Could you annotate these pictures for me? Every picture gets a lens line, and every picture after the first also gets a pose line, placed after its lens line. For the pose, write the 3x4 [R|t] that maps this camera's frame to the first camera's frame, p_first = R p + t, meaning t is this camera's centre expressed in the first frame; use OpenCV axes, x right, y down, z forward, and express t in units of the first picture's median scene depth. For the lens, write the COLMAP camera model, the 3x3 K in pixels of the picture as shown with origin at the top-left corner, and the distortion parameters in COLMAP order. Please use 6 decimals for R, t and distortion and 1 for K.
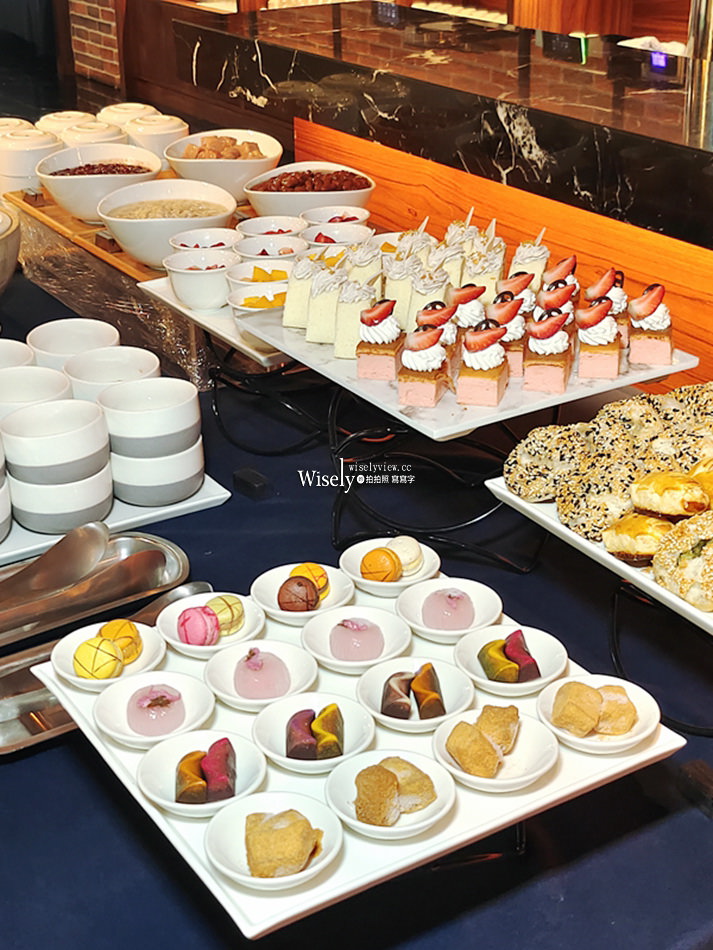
lens RADIAL K [[1232.6, 0, 356.5], [0, 1232.6, 475.0], [0, 0, 1]] dist [0.078658, -0.011992]
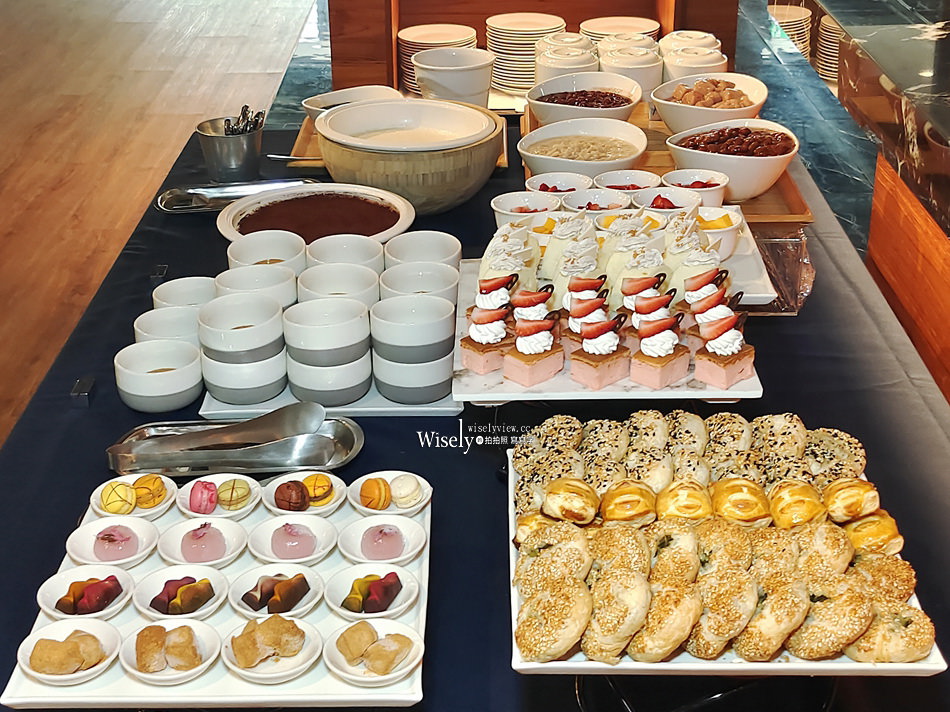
lens RADIAL K [[1232.6, 0, 475.0], [0, 1232.6, 356.0], [0, 0, 1]] dist [0.078658, -0.011992]
pose [[0.874281, 0.231747, -0.426529, 0.526147], [-0.234175, 0.971029, 0.047590, -0.121090], [0.425201, 0.058275, 0.903221, -0.045653]]
